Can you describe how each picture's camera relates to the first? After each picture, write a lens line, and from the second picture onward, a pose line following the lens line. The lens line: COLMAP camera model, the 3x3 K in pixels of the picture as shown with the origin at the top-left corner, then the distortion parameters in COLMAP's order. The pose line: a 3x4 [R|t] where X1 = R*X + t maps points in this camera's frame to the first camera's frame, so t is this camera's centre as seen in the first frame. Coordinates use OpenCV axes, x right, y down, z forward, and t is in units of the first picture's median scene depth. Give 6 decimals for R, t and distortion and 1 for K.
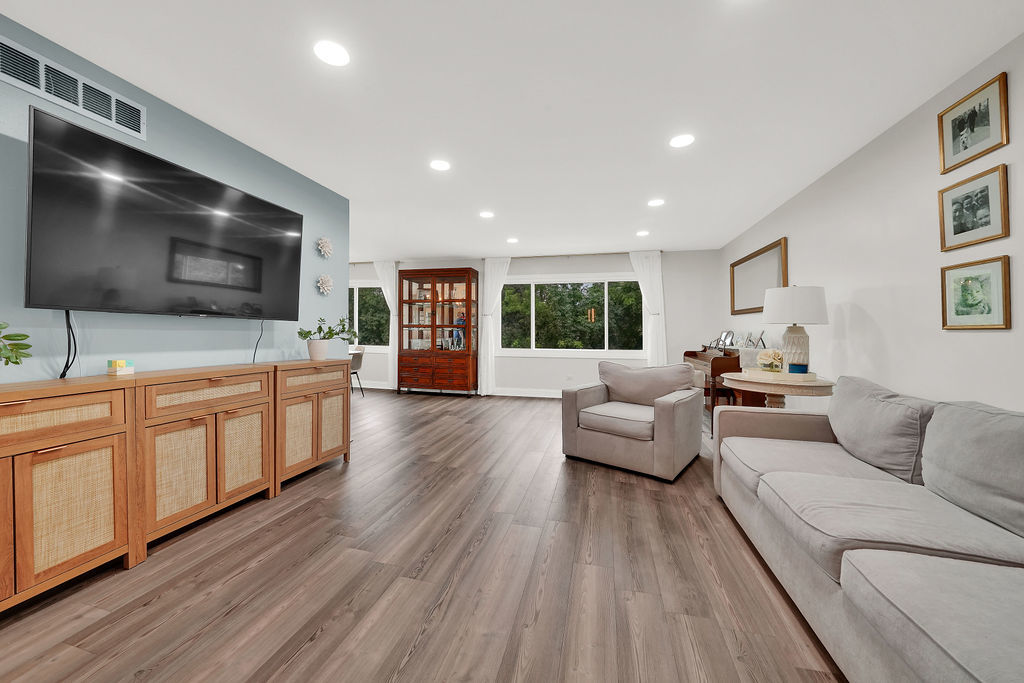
lens RADIAL K [[364.1, 0, 519.7], [0, 364.1, 329.8], [0, 0, 1]] dist [-0.018480, -0.000093]
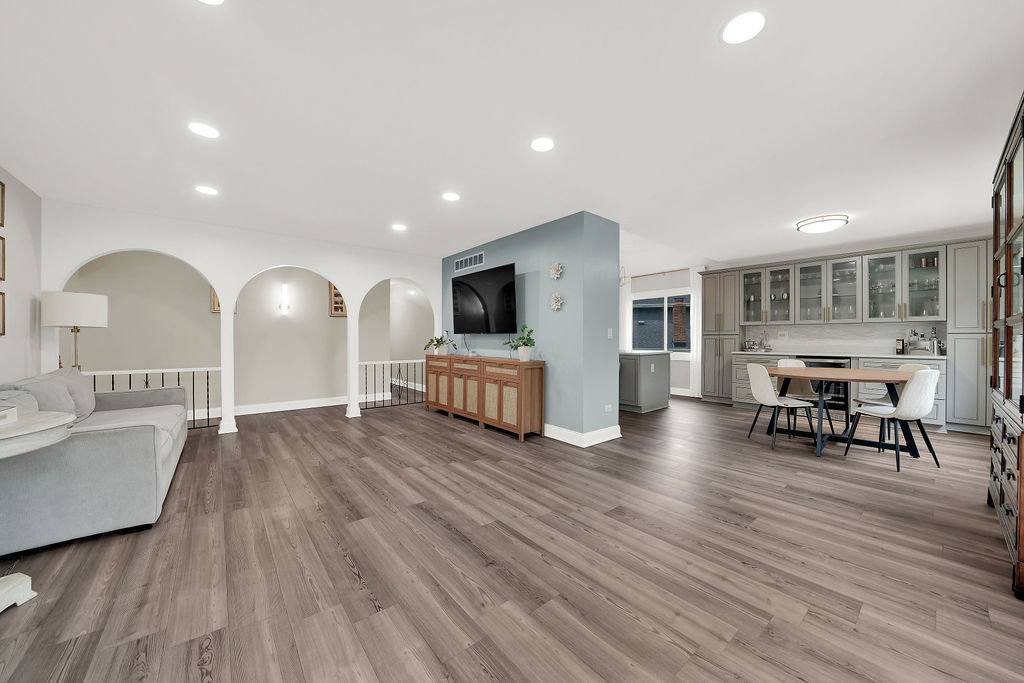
lens RADIAL K [[364.1, 0, 507.8], [0, 364.1, 340.1], [0, 0, 1]] dist [-0.018480, -0.000093]
pose [[-0.614945, -0.007873, -0.788531, 0.616243], [-0.001010, 0.999957, -0.009196, 0.019169], [0.788570, -0.004858, -0.614926, 1.919700]]
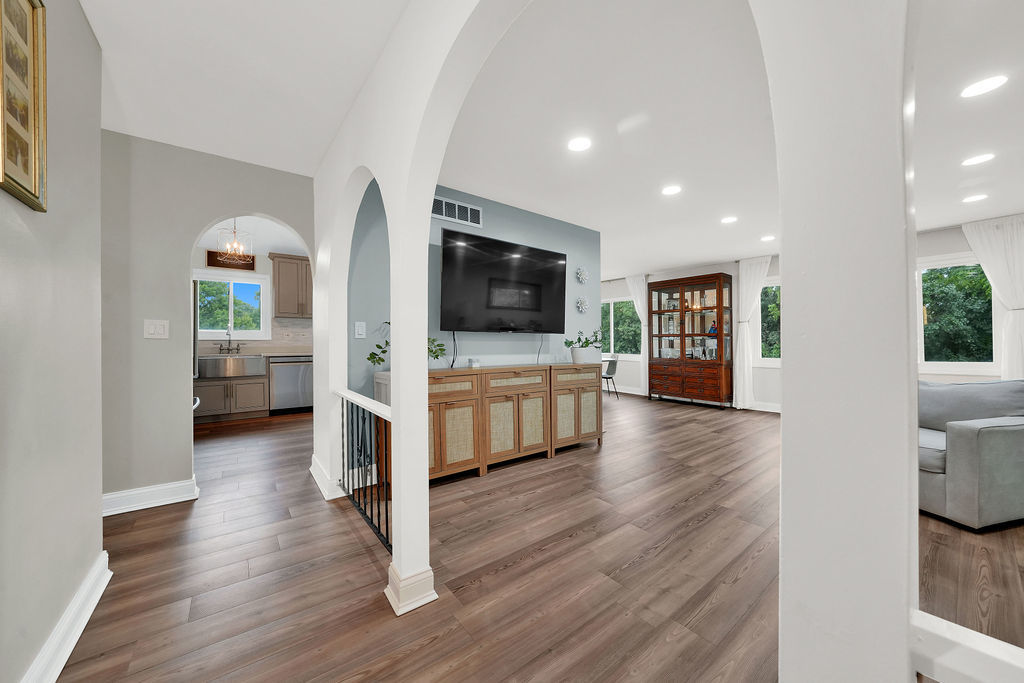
lens RADIAL K [[364.1, 0, 526.5], [0, 364.1, 336.9], [0, 0, 1]] dist [-0.018480, -0.000093]
pose [[0.788557, -0.017240, -0.614720, 0.110115], [0.012981, 0.999851, -0.011390, 0.002279], [0.614825, 0.001002, 0.788663, -0.158417]]
